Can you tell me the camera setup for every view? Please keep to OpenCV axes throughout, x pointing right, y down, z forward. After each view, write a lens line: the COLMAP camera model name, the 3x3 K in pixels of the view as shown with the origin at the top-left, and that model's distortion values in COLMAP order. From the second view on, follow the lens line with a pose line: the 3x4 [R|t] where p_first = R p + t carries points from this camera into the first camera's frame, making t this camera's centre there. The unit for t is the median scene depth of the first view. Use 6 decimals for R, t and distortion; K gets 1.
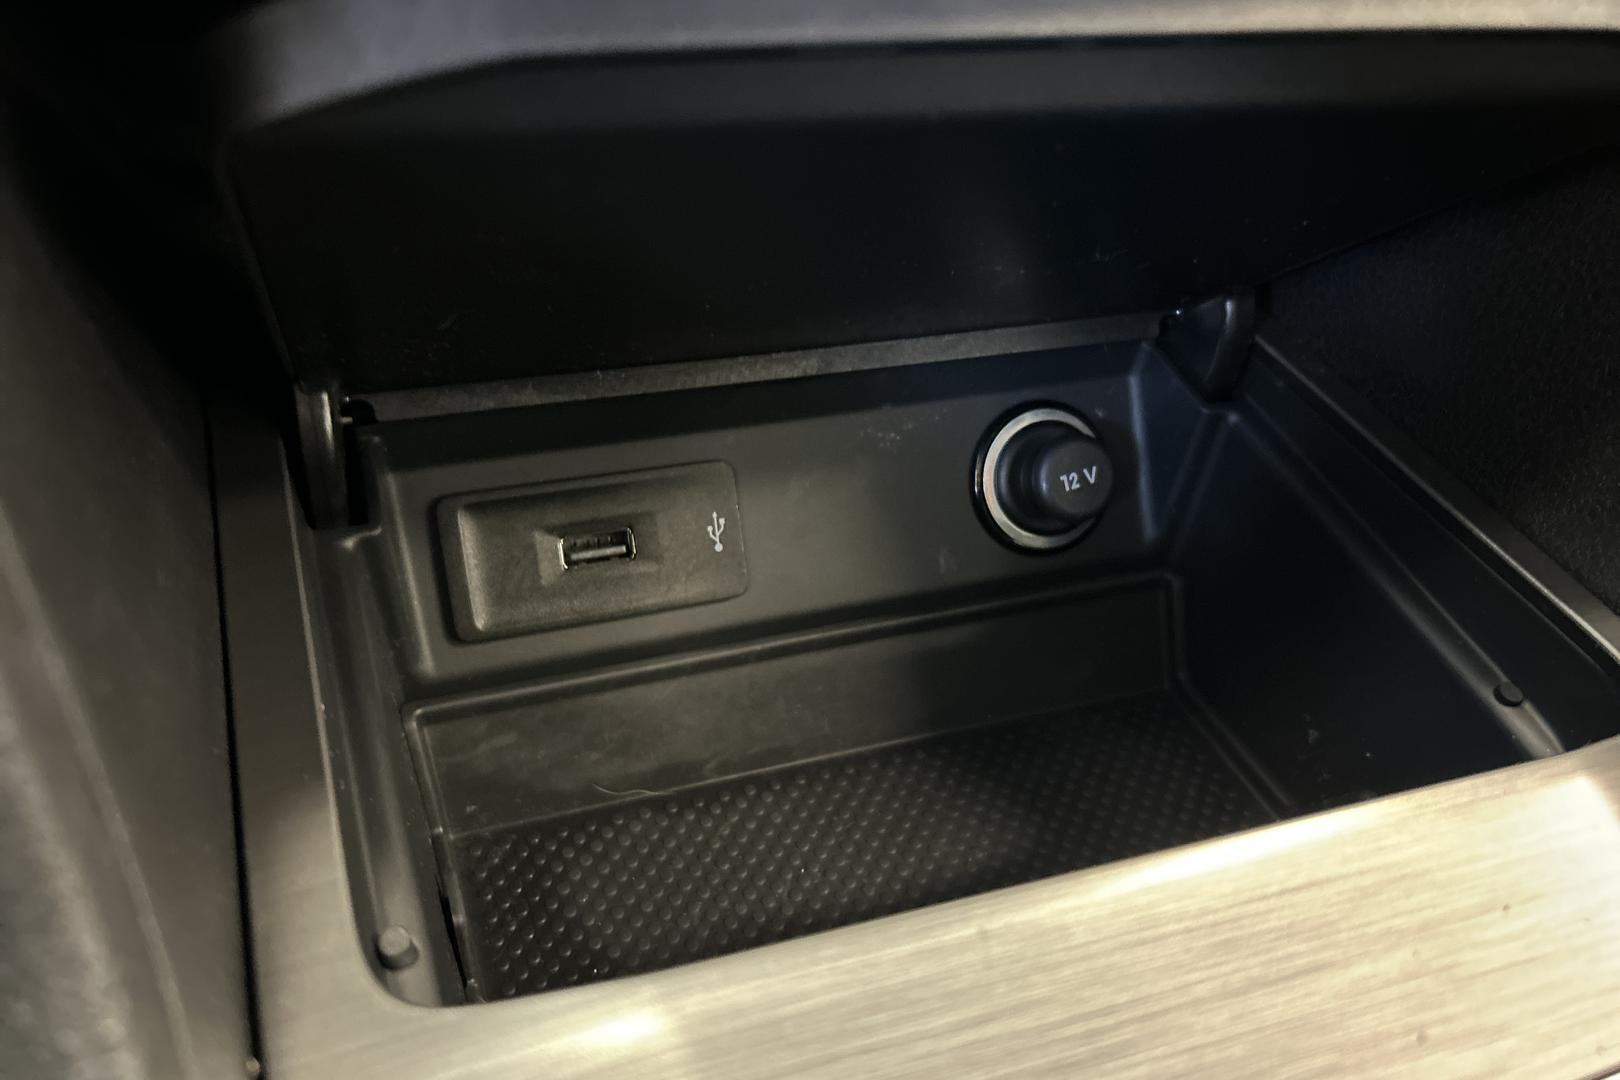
lens RADIAL K [[1237.6, 0, 810.0], [0, 1237.6, 540.0], [0, 0, 1]] dist [-0.000642, -0.007515]
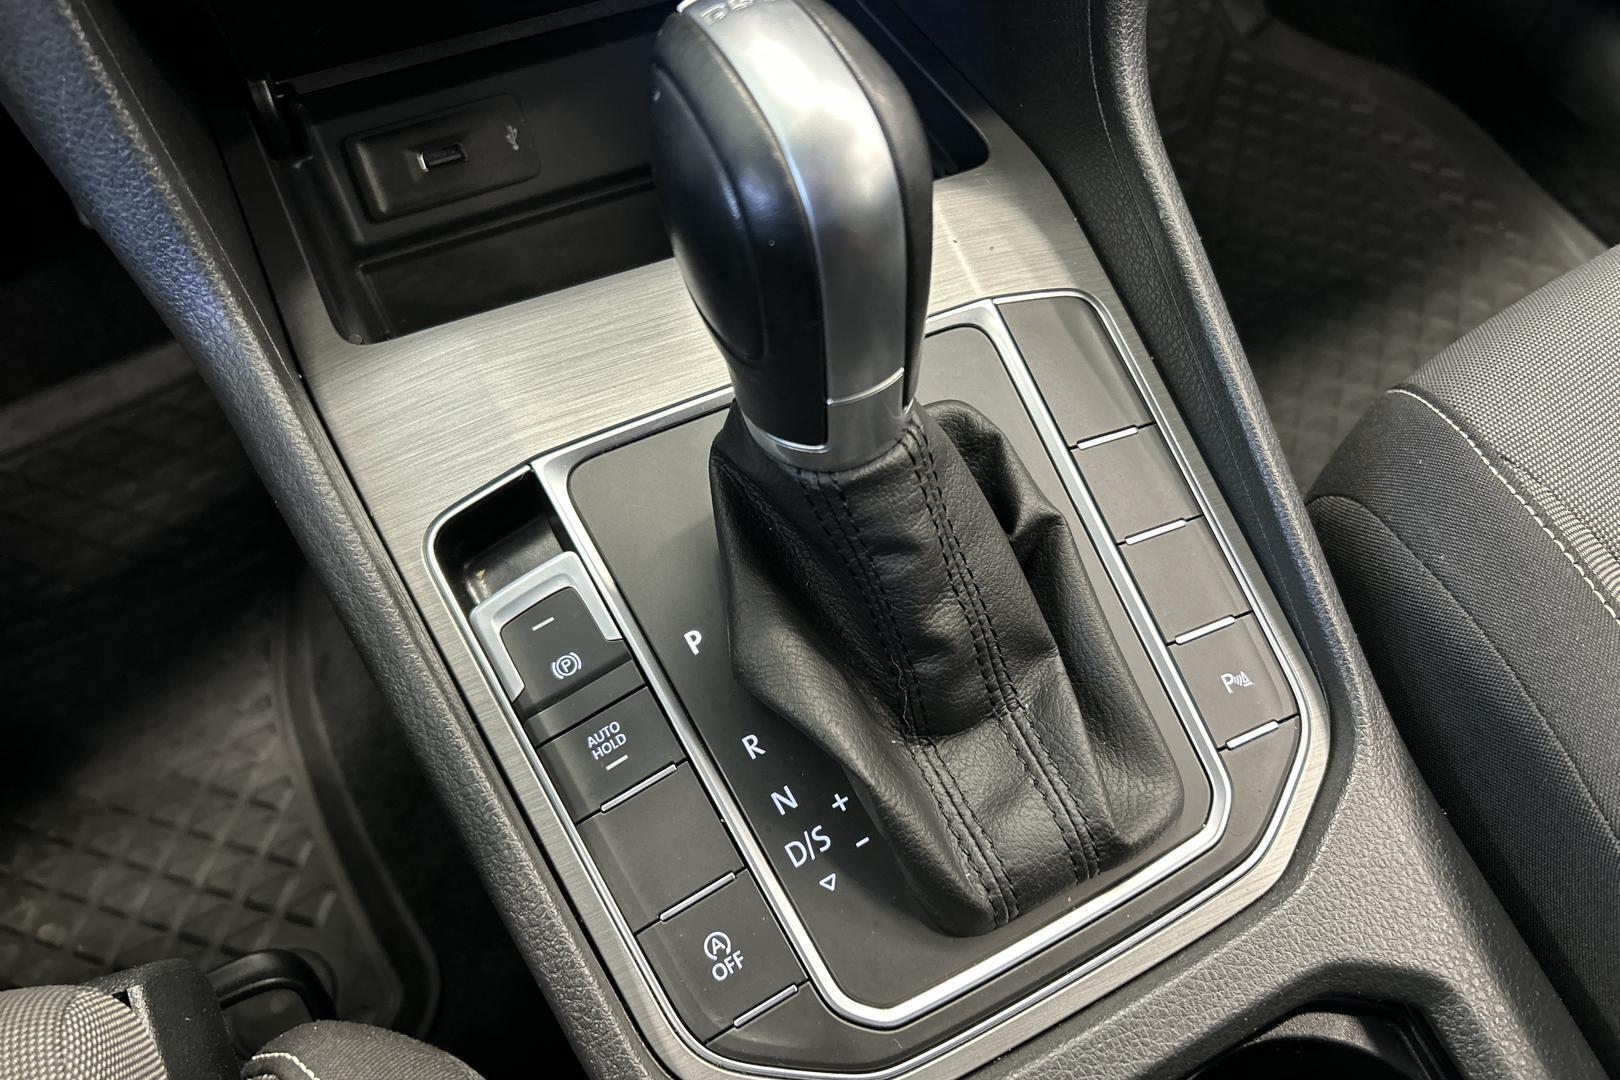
lens RADIAL K [[1237.6, 0, 810.0], [0, 1237.6, 540.0], [0, 0, 1]] dist [-0.000642, -0.007515]
pose [[0.991927, -0.122288, -0.033565, 0.335390], [0.126811, 0.956173, 0.263918, 0.131548], [-0.000180, -0.266044, 0.963961, -0.816548]]
